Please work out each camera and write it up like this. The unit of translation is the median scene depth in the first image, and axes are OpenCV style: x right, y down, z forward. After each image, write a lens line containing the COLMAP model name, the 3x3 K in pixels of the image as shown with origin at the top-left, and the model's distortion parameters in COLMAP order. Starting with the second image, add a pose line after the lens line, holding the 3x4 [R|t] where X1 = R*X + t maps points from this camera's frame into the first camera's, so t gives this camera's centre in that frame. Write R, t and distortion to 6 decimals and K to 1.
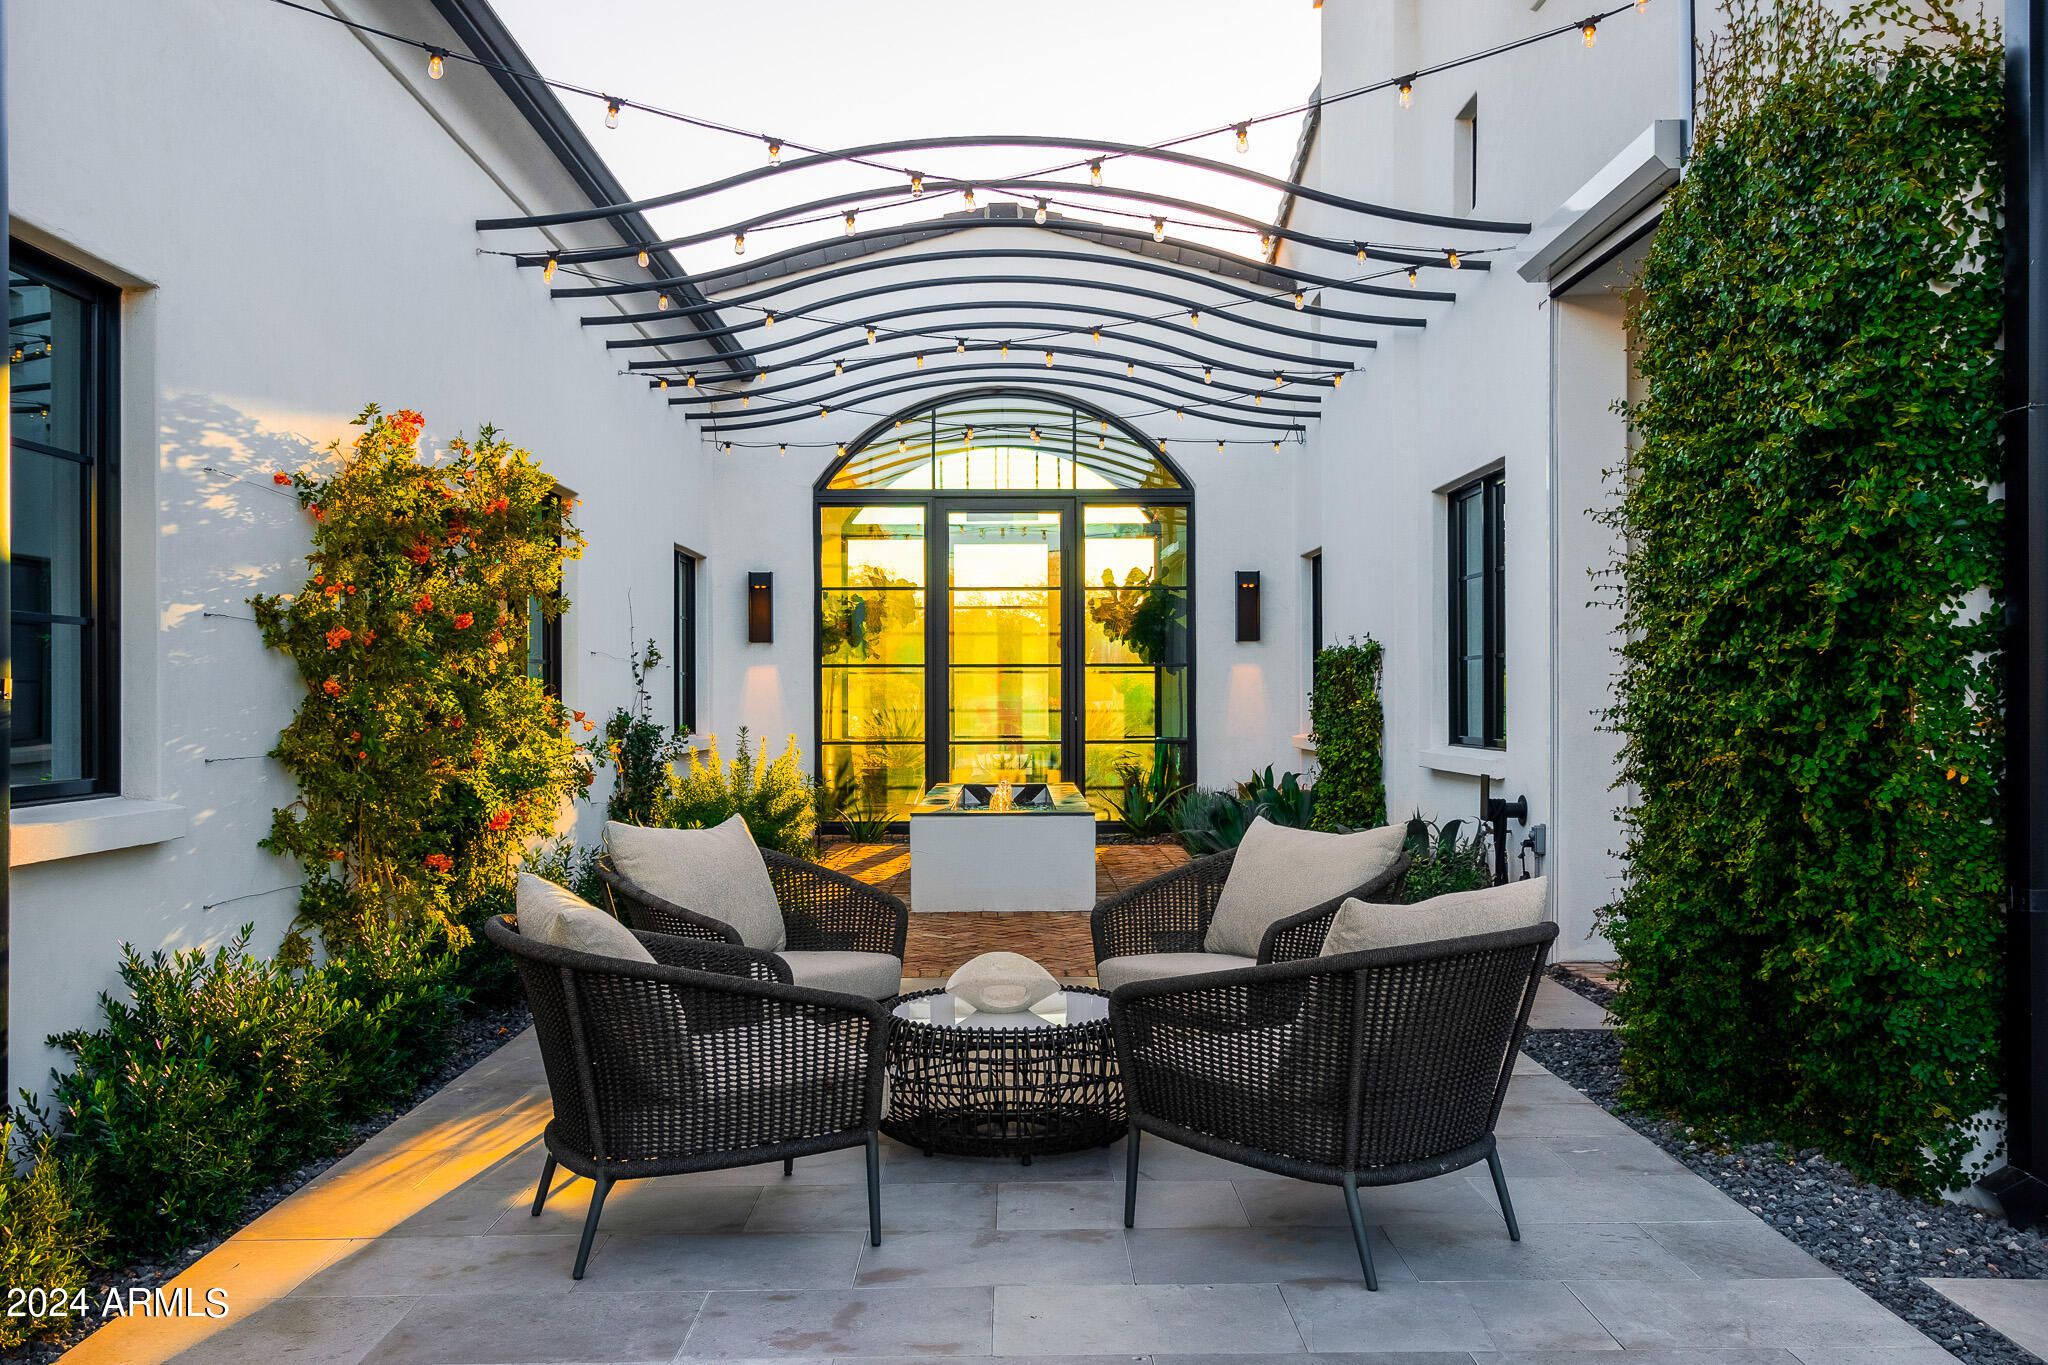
lens RADIAL K [[1672.4, 0, 1024.0], [0, 1672.4, 682.5], [0, 0, 1]] dist [0.001151, -0.009594]
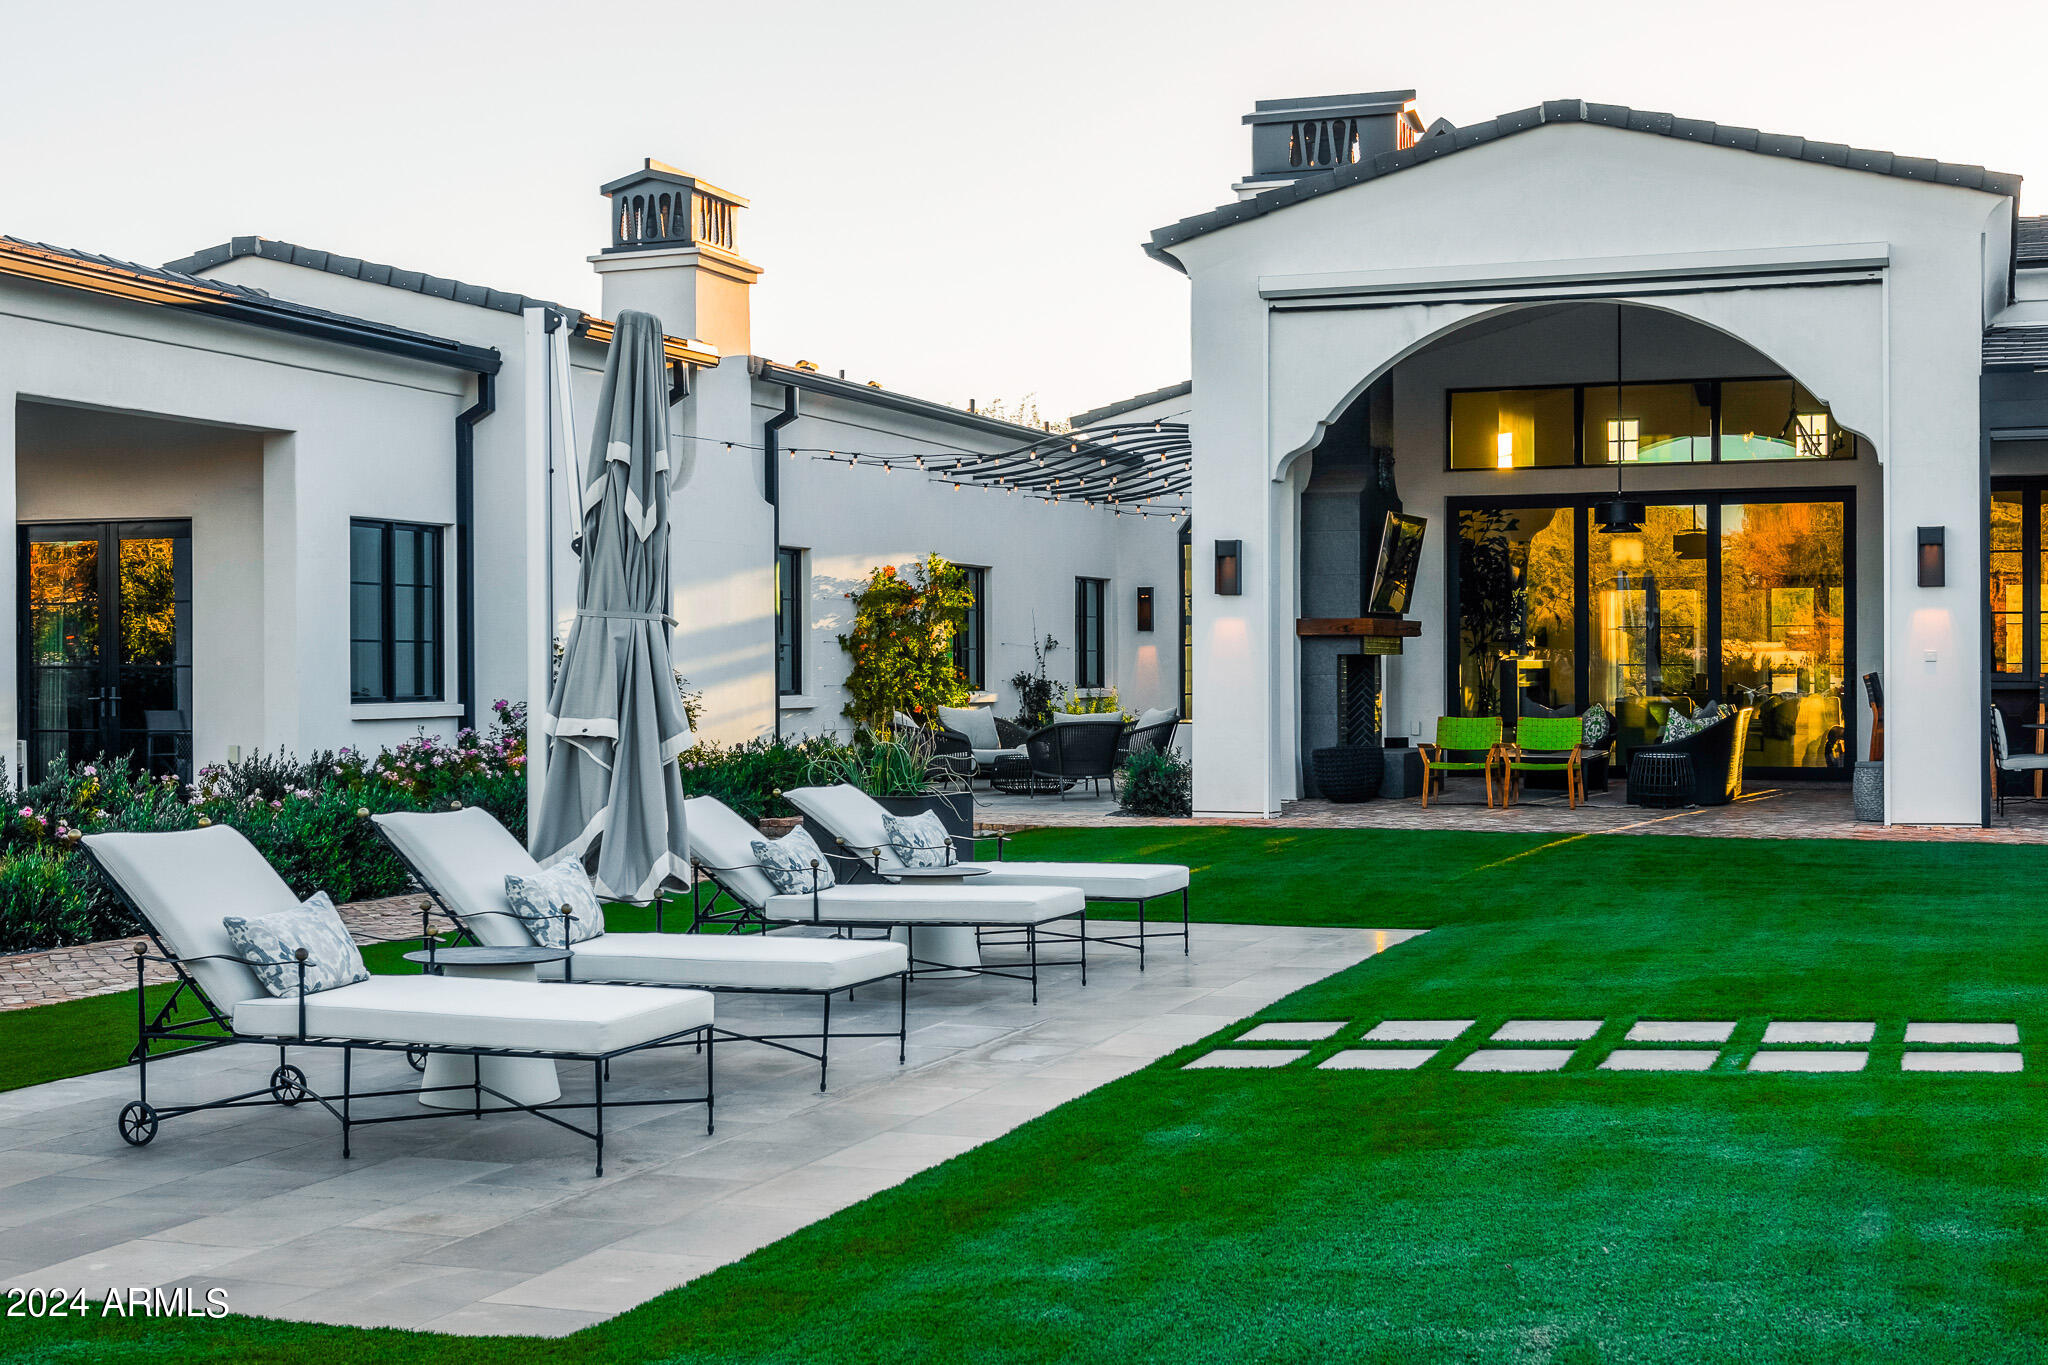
lens RADIAL K [[2610.1, 0, 1024.0], [0, 2610.1, 682.5], [0, 0, 1]] dist [-0.002524, -0.012165]
pose [[0.923583, -0.004569, -0.383372, 1.631815], [0.010302, 0.999864, 0.012903, -0.019670], [0.383260, -0.015866, 0.923504, -3.182483]]
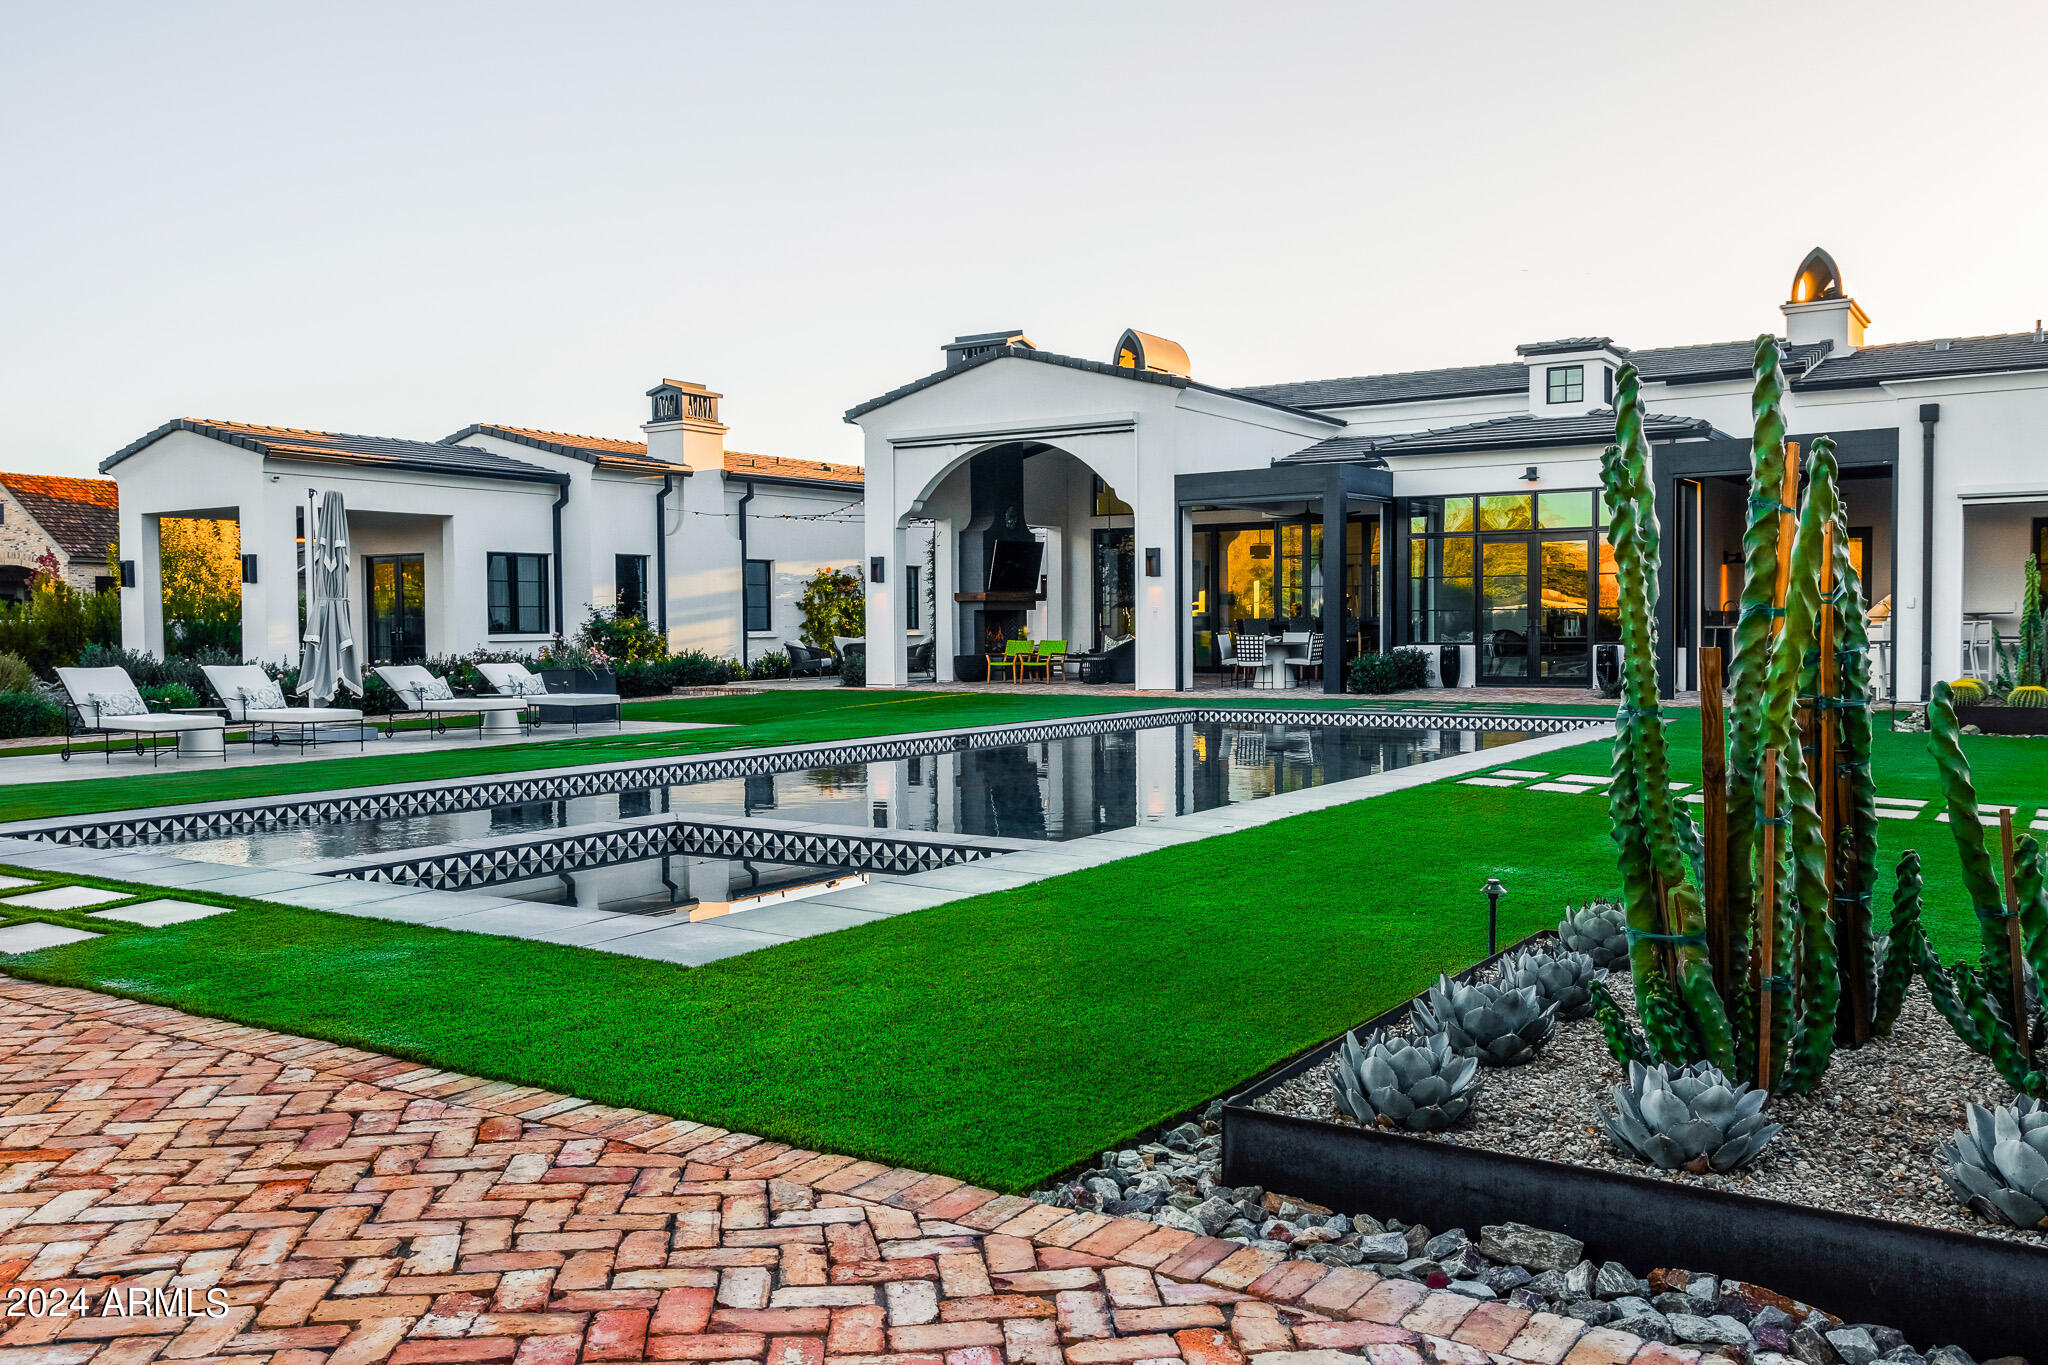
lens RADIAL K [[1672.4, 0, 1024.0], [0, 1672.4, 682.5], [0, 0, 1]] dist [0.001151, -0.009594]
pose [[0.816402, 0.011514, -0.577369, 3.723521], [0.016021, 0.998965, 0.042576, -0.000176], [0.577262, -0.044009, 0.815372, -3.516068]]
